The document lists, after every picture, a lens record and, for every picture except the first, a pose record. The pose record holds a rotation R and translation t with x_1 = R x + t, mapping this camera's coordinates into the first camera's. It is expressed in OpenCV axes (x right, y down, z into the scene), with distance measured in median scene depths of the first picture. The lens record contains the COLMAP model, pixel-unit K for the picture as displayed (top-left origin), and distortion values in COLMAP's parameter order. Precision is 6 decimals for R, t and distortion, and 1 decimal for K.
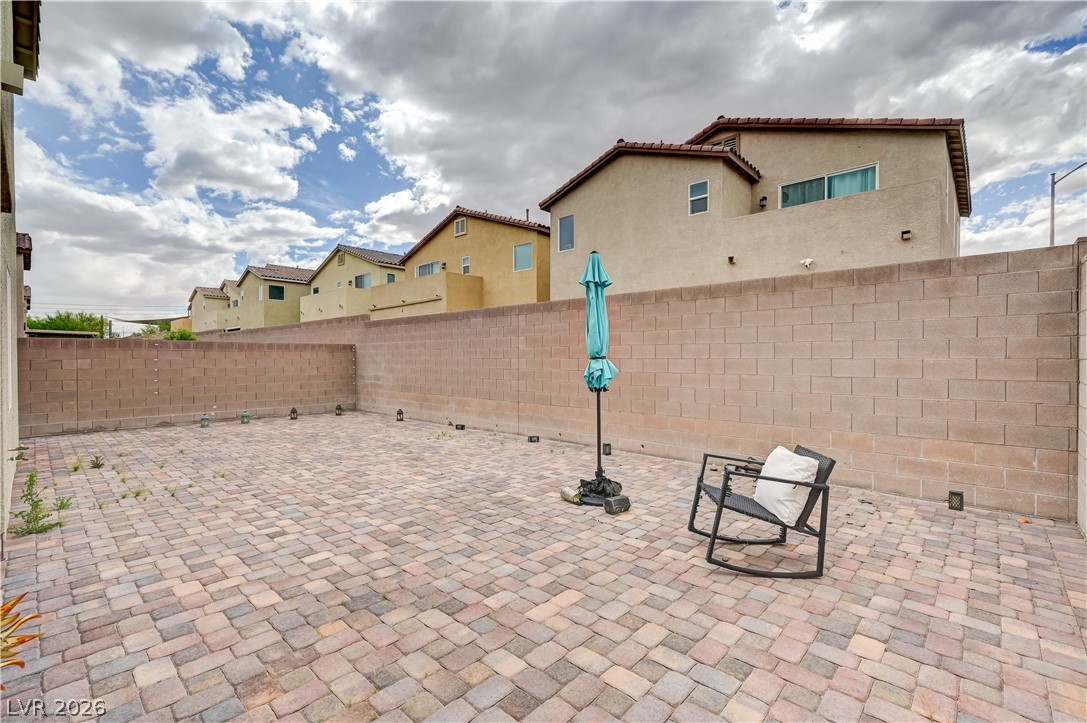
lens RADIAL K [[486.7, 0, 536.7], [0, 486.7, 353.7], [0, 0, 1]] dist [0.002978, 0.001680]
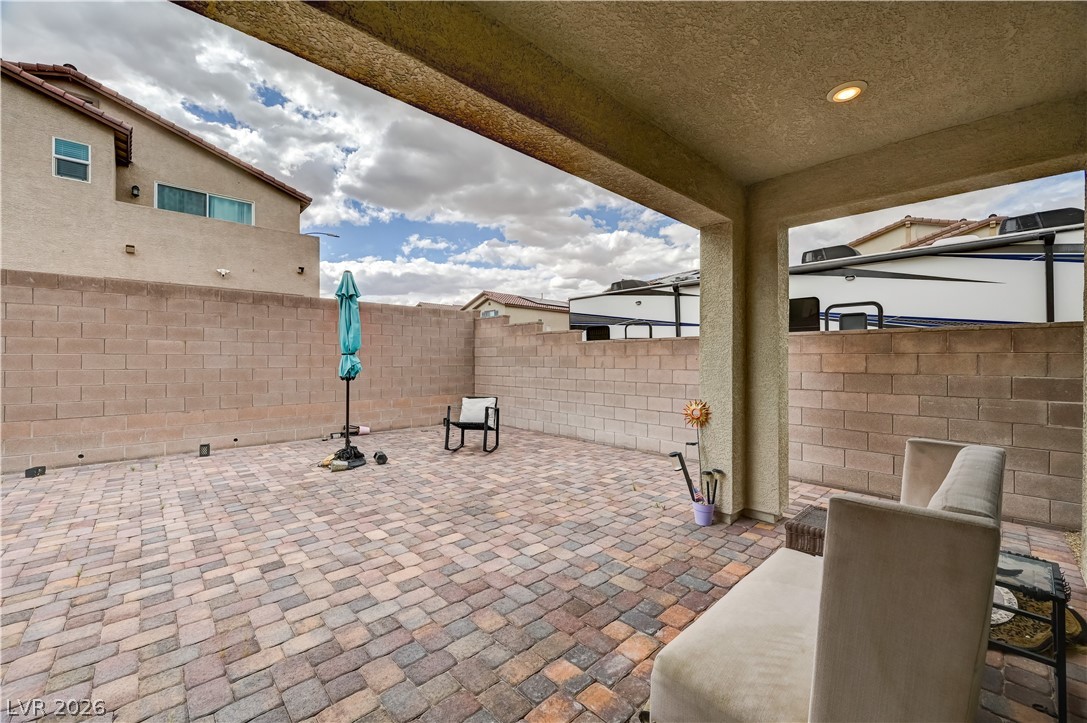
lens RADIAL K [[434.3, 0, 559.5], [0, 434.3, 356.3], [0, 0, 1]] dist [0.008093, -0.001213]
pose [[0.037154, 0.005785, 0.999293, -0.599167], [-0.010493, 0.999930, -0.005398, 0.008886], [-0.999254, -0.010285, 0.037212, 0.238982]]
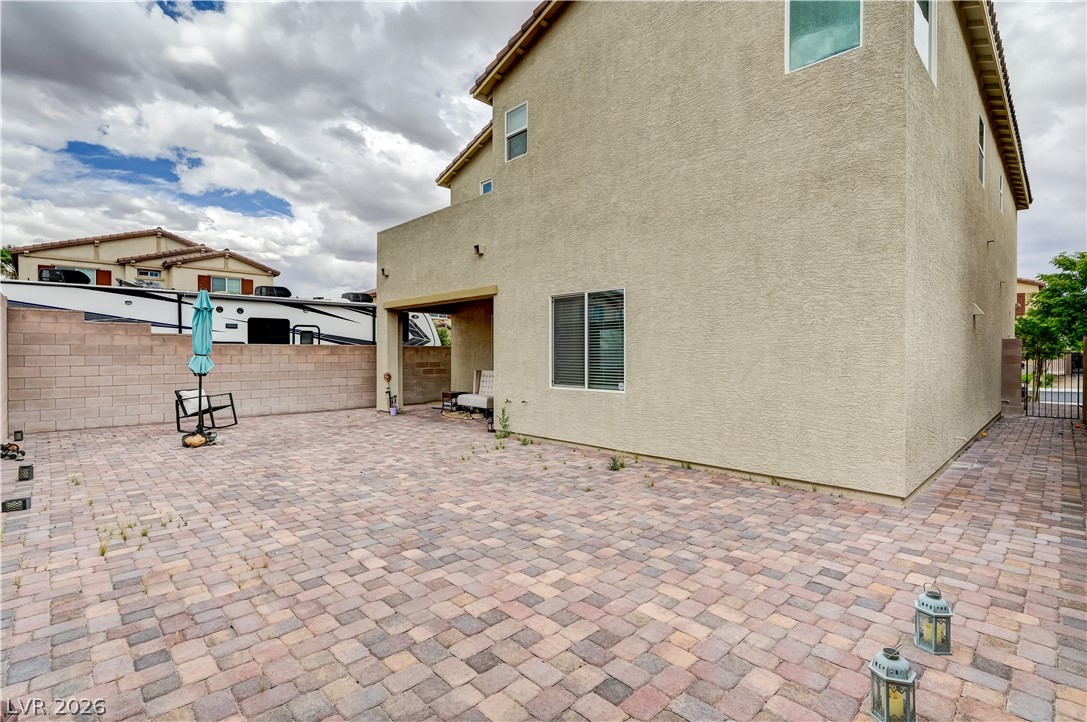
lens RADIAL K [[486.7, 0, 538.8], [0, 486.7, 366.6], [0, 0, 1]] dist [0.002978, 0.001680]
pose [[-0.998758, -0.003504, 0.049691, -0.638257], [-0.002689, 0.999861, 0.016456, 0.010693], [-0.049742, 0.016302, -0.998629, 1.497985]]
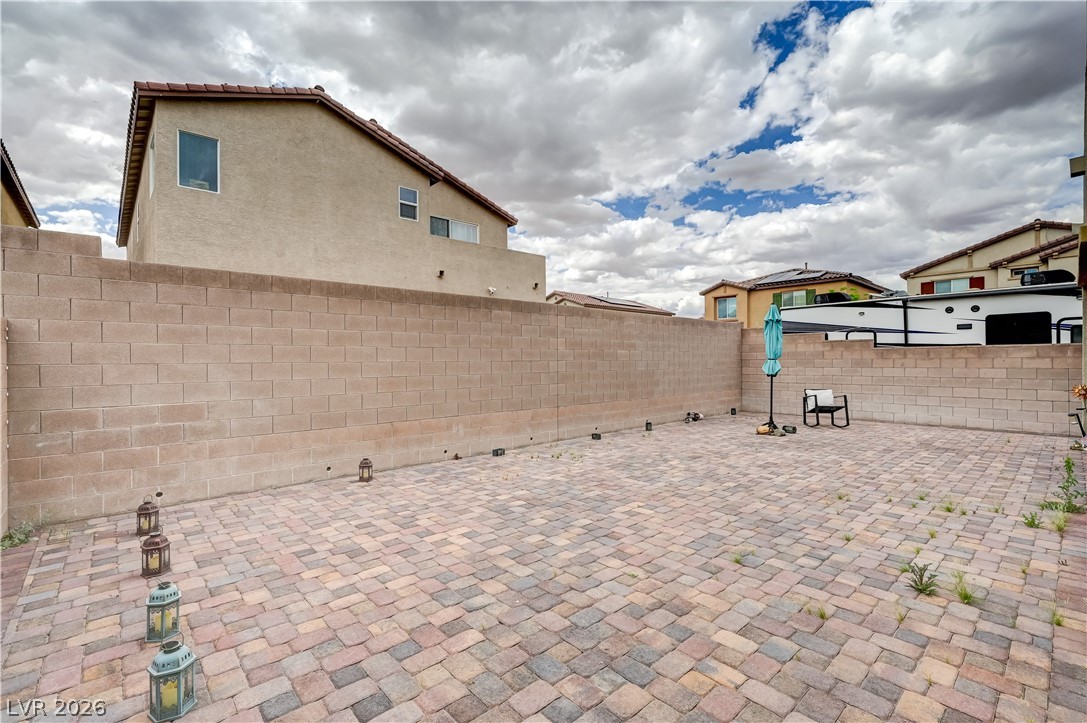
lens RADIAL K [[486.7, 0, 568.6], [0, 486.7, 348.2], [0, 0, 1]] dist [0.002978, 0.001680]
pose [[0.040577, 0.026250, 0.998832, -1.072587], [-0.001807, 0.999655, -0.026198, 0.011150], [-0.999175, -0.000742, 0.040610, 1.019041]]
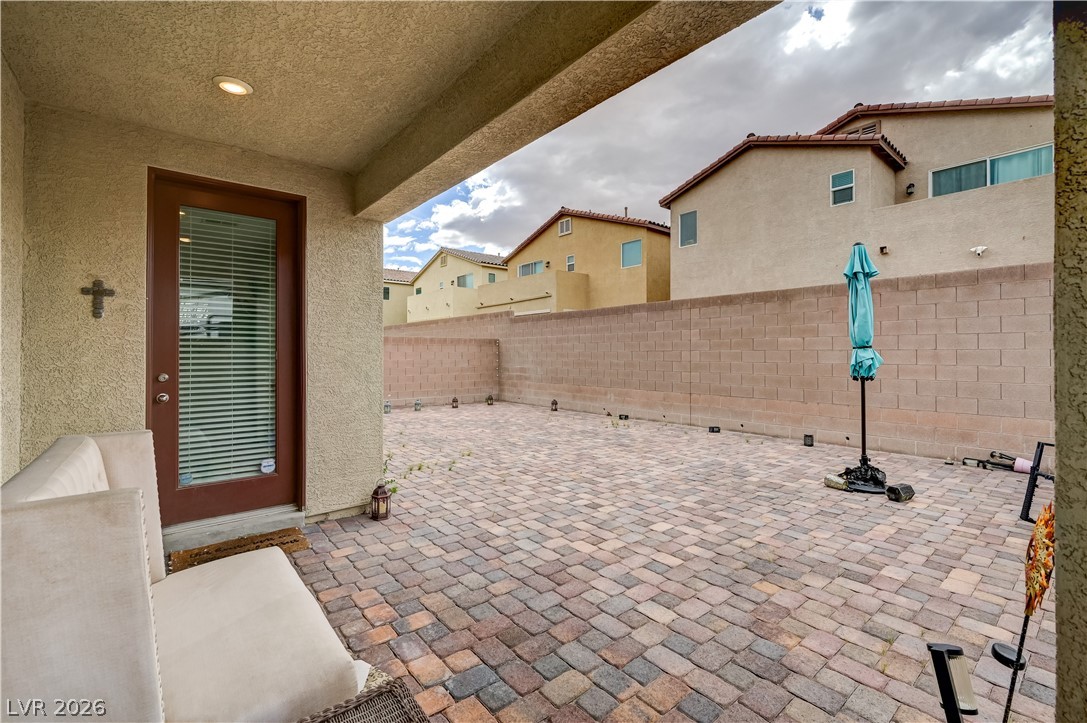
lens RADIAL K [[475.3, 0, 535.1], [0, 475.3, 348.1], [0, 0, 1]] dist [-0.000983, 0.002304]
pose [[0.991507, -0.001132, -0.130050, -0.252127], [0.000645, 0.999993, -0.003788, 0.007989], [0.130053, 0.003672, 0.991500, -0.042749]]
